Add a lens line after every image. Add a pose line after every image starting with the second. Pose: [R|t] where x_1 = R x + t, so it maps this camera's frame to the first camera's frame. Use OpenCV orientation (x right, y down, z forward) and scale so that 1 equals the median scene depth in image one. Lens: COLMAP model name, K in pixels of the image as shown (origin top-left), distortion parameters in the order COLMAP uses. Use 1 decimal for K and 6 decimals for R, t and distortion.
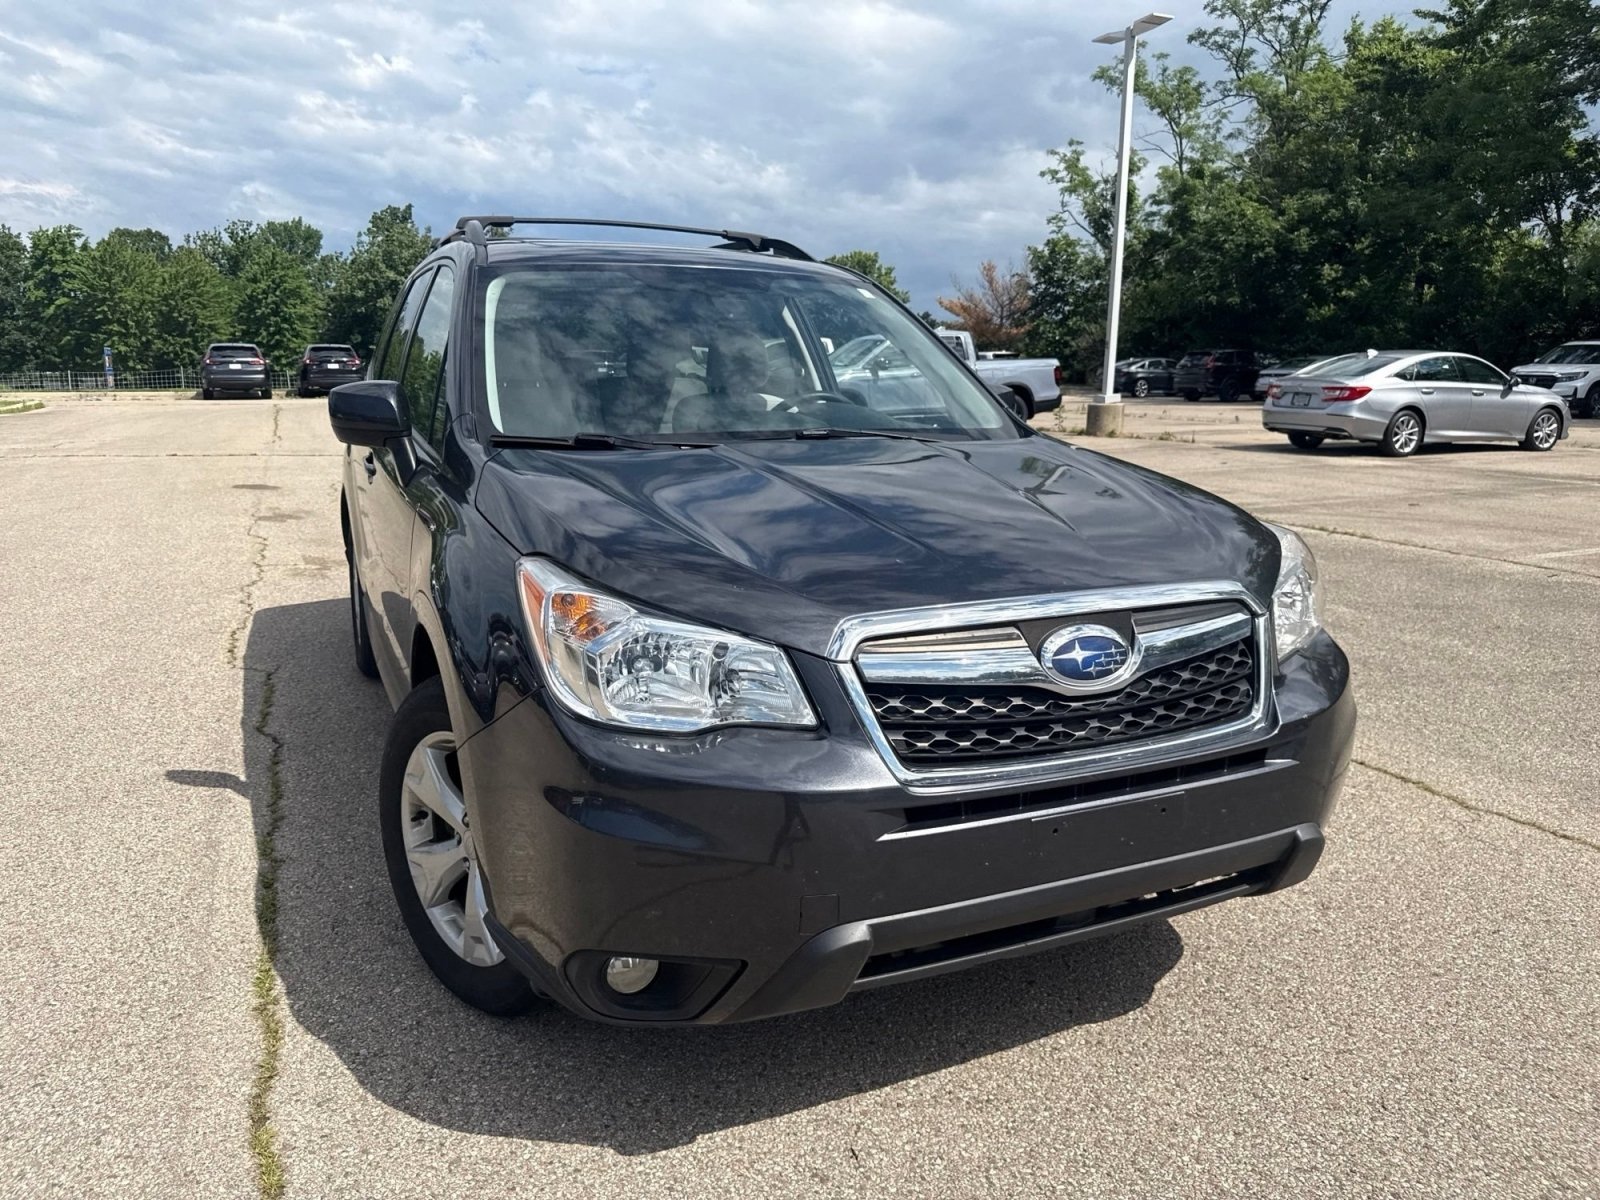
lens RADIAL K [[1125.8, 0, 808.1], [0, 1125.8, 591.1], [0, 0, 1]] dist [0.014765, -0.020953]
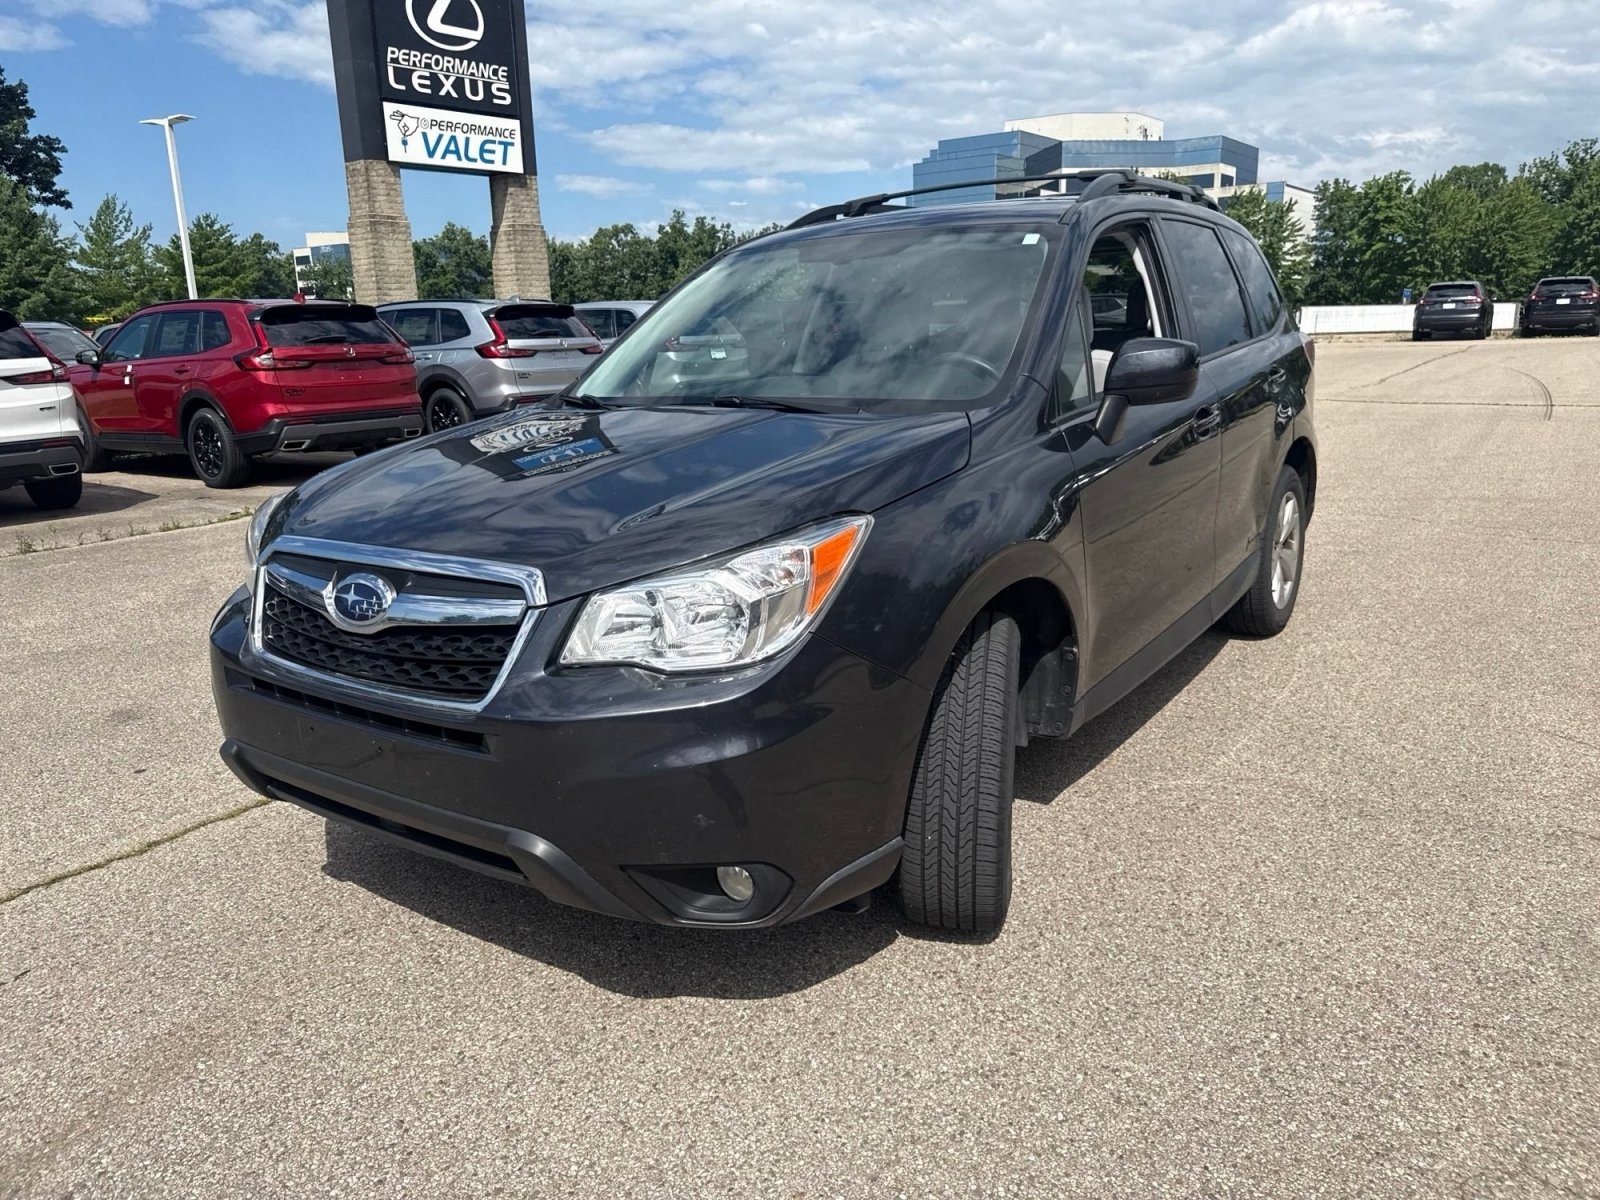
lens RADIAL K [[1125.8, 0, 815.3], [0, 1125.8, 604.8], [0, 0, 1]] dist [0.014765, -0.020953]
pose [[0.511216, 0.183430, -0.839650, 0.059836], [-0.129942, 0.982225, 0.135462, -0.006424], [0.849572, 0.039855, 0.525964, 0.031733]]
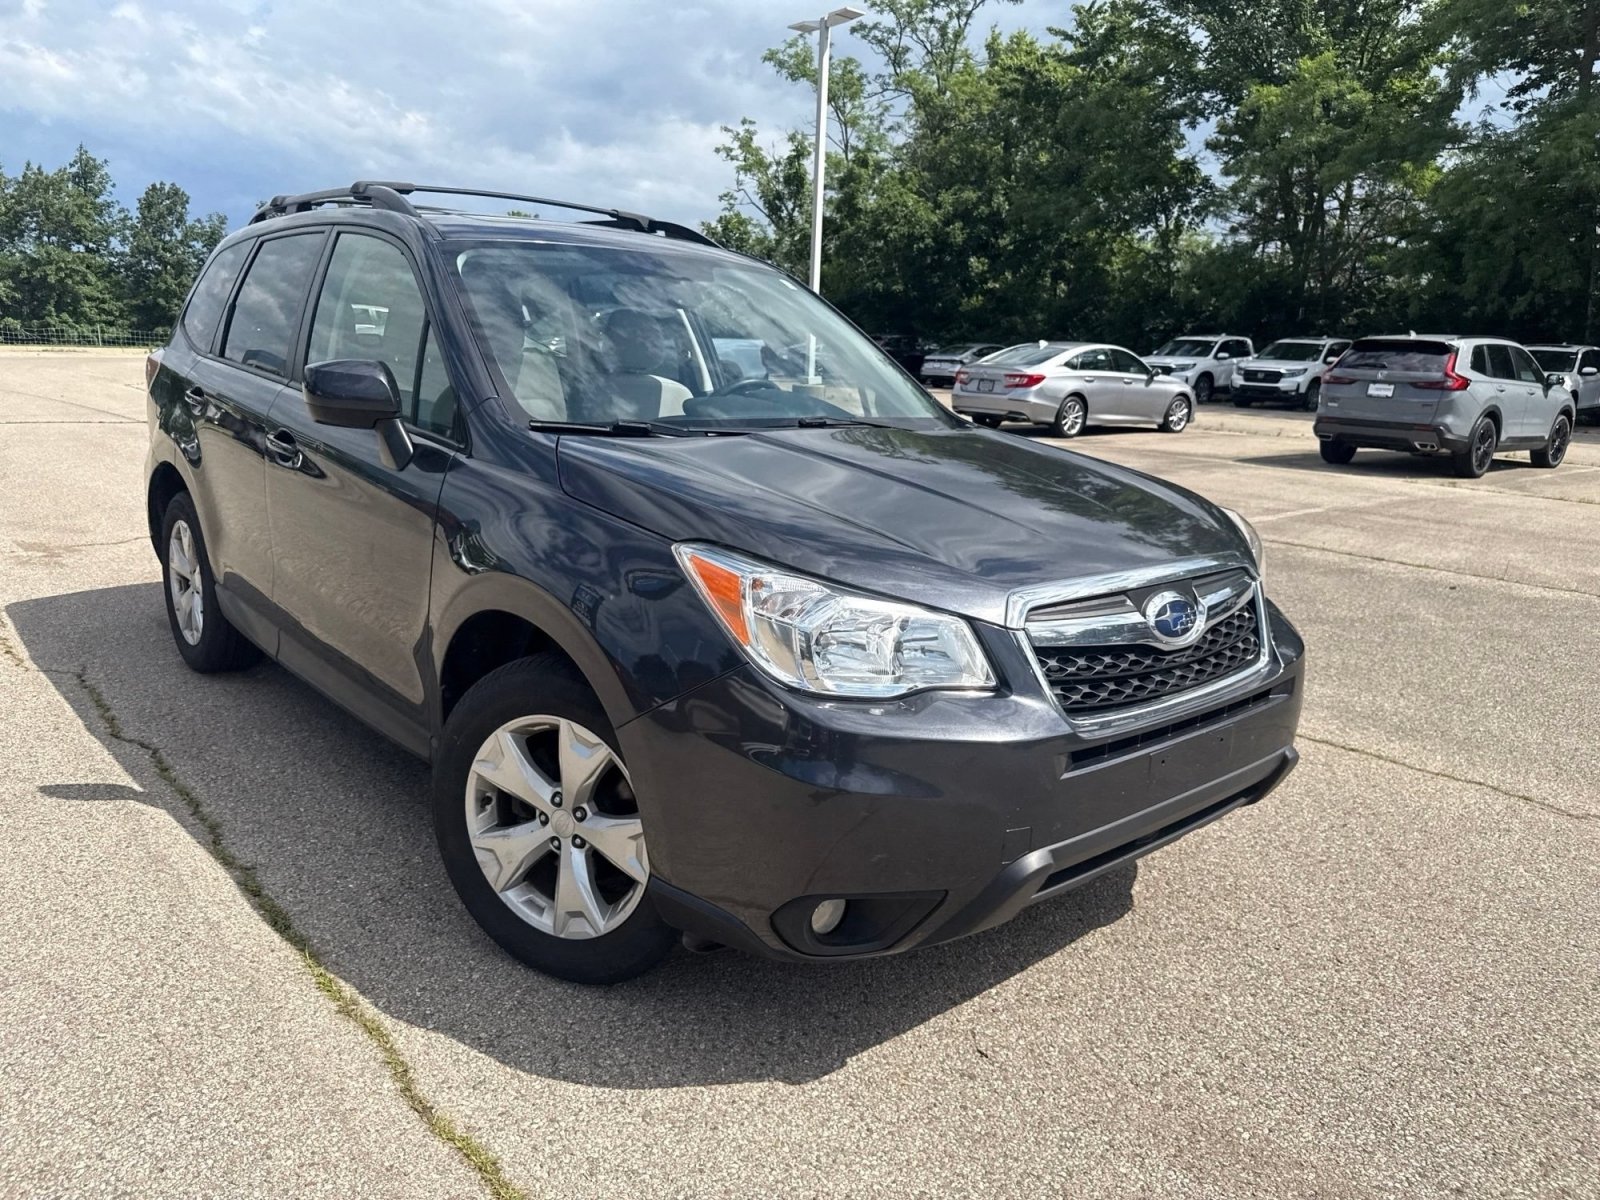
lens RADIAL K [[1125.8, 0, 806.8], [0, 1125.8, 602.5], [0, 0, 1]] dist [0.014765, -0.020953]
pose [[0.957580, -0.031695, 0.286420, -0.020132], [0.022096, 0.999083, 0.036685, -0.000465], [-0.287320, -0.028800, 0.957402, -0.001951]]
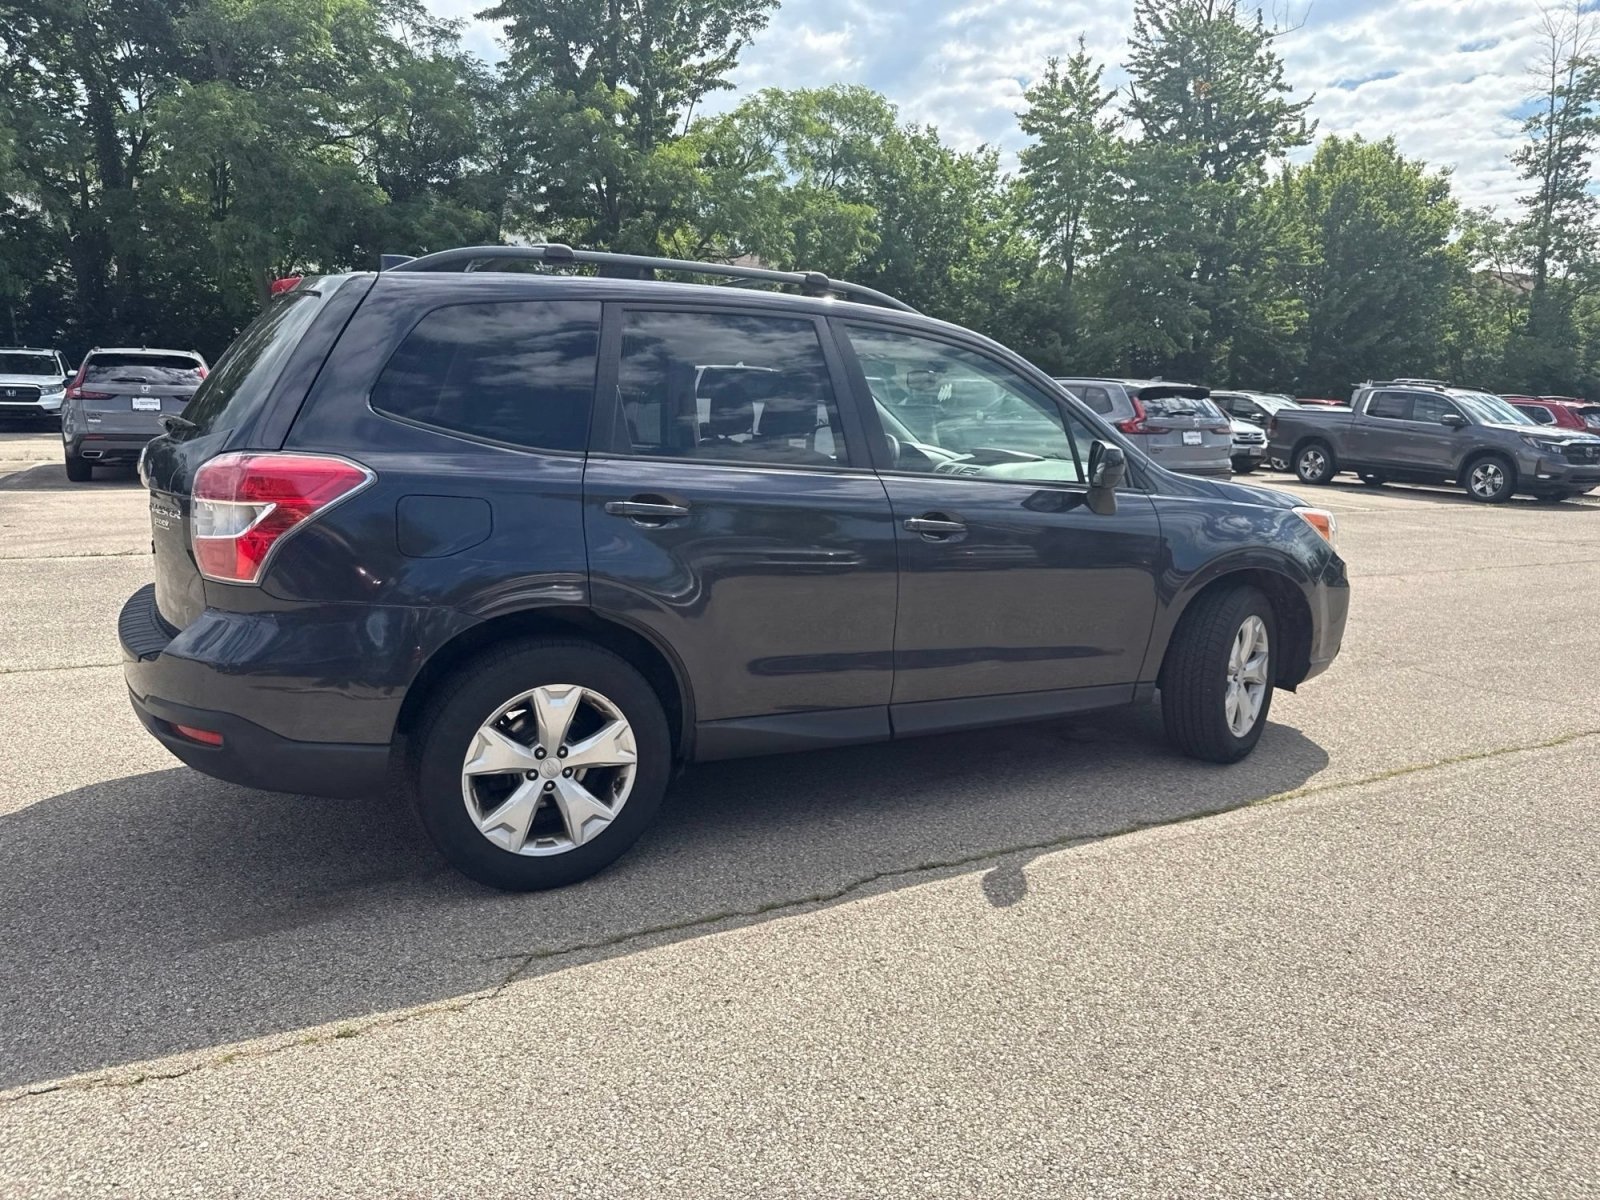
lens RADIAL K [[1125.8, 0, 808.9], [0, 1125.8, 587.3], [0, 0, 1]] dist [0.014765, -0.020953]
pose [[-0.068041, -0.171775, 0.982784, -0.114637], [0.168381, 0.968959, 0.181017, -0.021418], [-0.983371, 0.177799, -0.037006, 0.095955]]
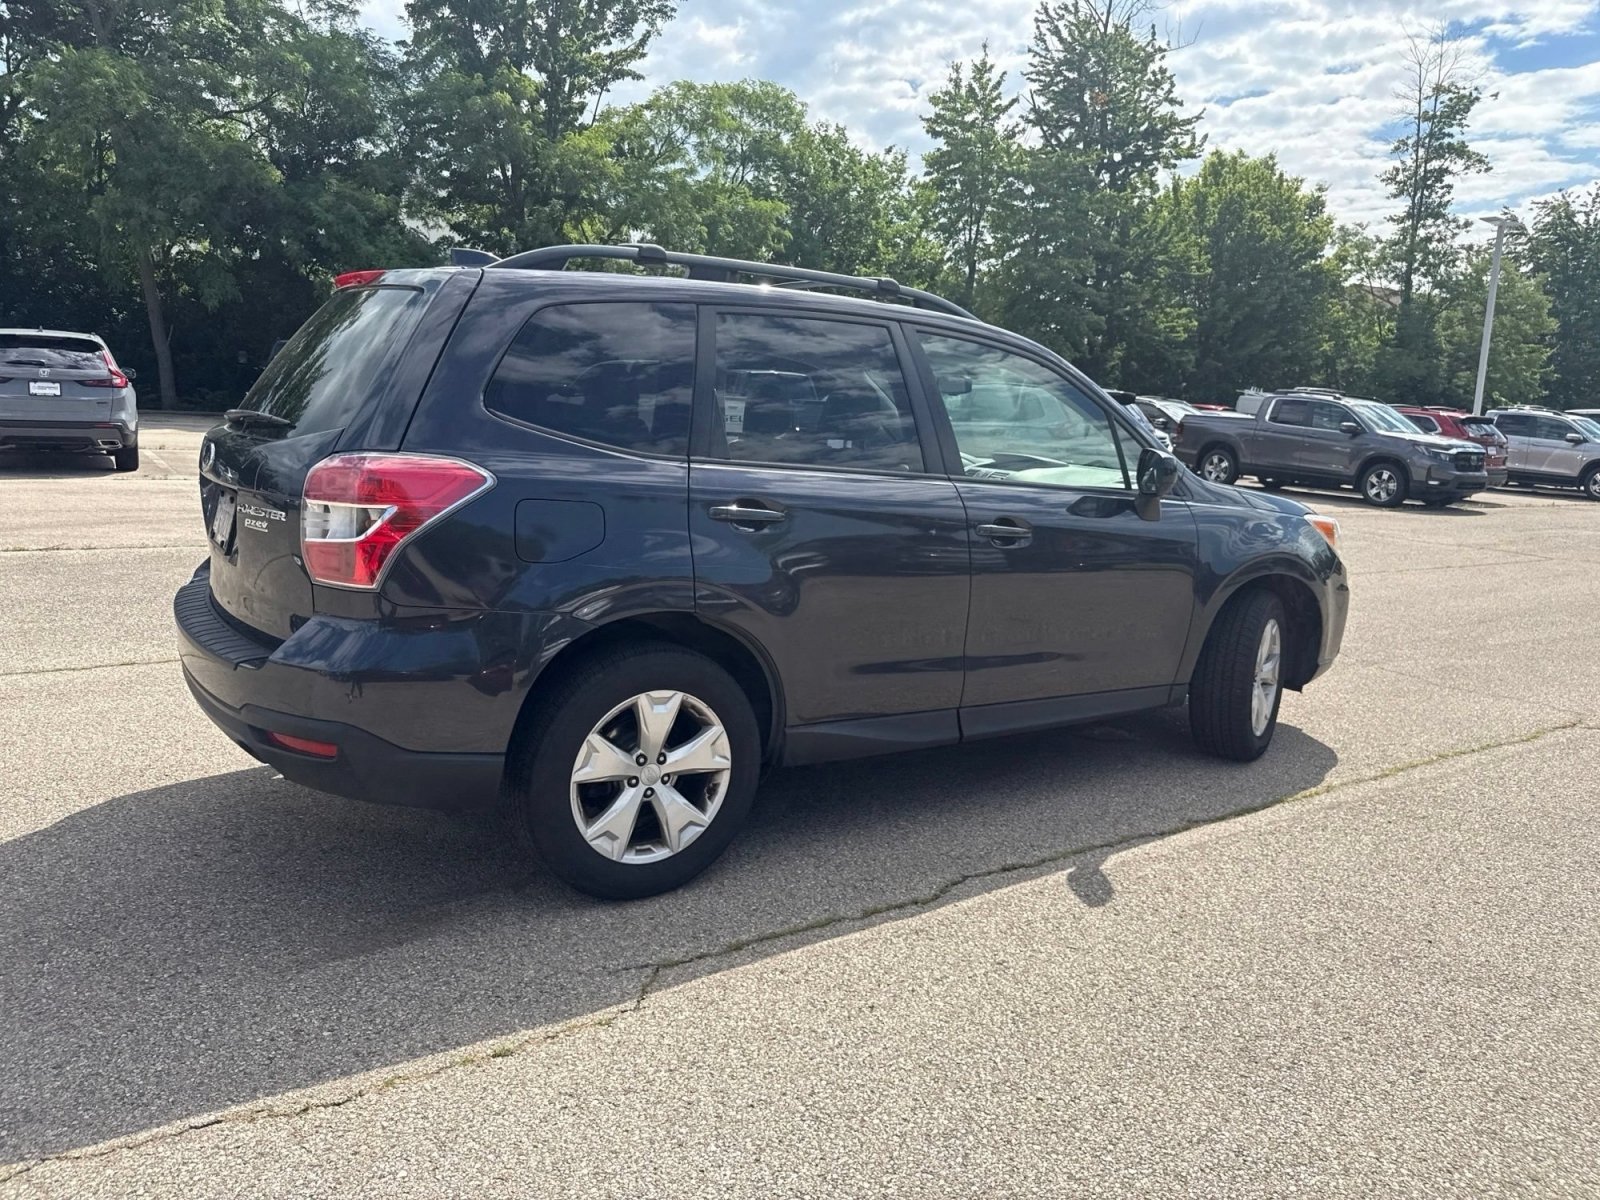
lens RADIAL K [[1125.8, 0, 805.5], [0, 1125.8, 586.8], [0, 0, 1]] dist [0.014765, -0.020953]
pose [[-0.158057, -0.175307, 0.971744, -0.113208], [0.147003, 0.968969, 0.198717, -0.024187], [-0.976426, 0.174257, -0.127382, 0.109139]]
